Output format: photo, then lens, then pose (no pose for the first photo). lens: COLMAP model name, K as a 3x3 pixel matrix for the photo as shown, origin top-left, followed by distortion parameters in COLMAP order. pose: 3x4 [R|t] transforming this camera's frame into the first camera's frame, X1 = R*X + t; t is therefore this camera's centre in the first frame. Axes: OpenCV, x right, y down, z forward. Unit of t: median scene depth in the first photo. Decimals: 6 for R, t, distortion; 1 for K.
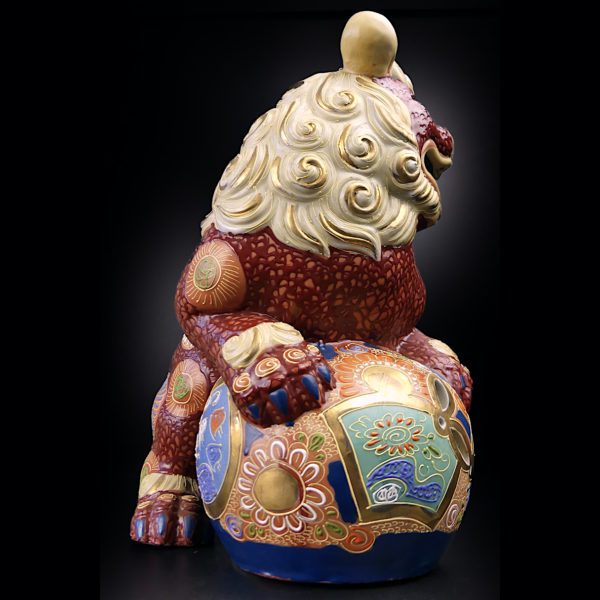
lens RADIAL K [[570.6, 0, 306.6], [0, 570.6, 309.4], [0, 0, 1]] dist [-0.006697, 0.000000]
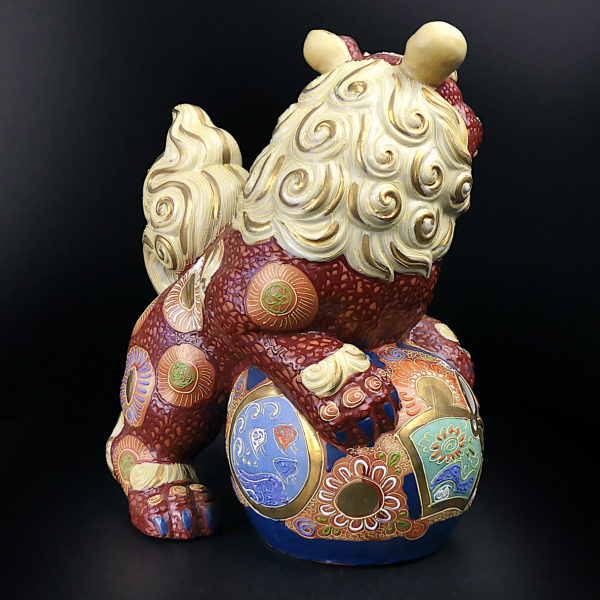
lens RADIAL K [[916.8, 0, 297.9], [0, 916.8, 301.9], [0, 0, 1]] dist [0.008511, 0.000000]
pose [[0.933660, -0.031284, 0.356790, -0.725275], [-0.072644, 0.958931, 0.274179, -0.504955], [-0.350715, -0.281909, 0.893043, -0.449256]]
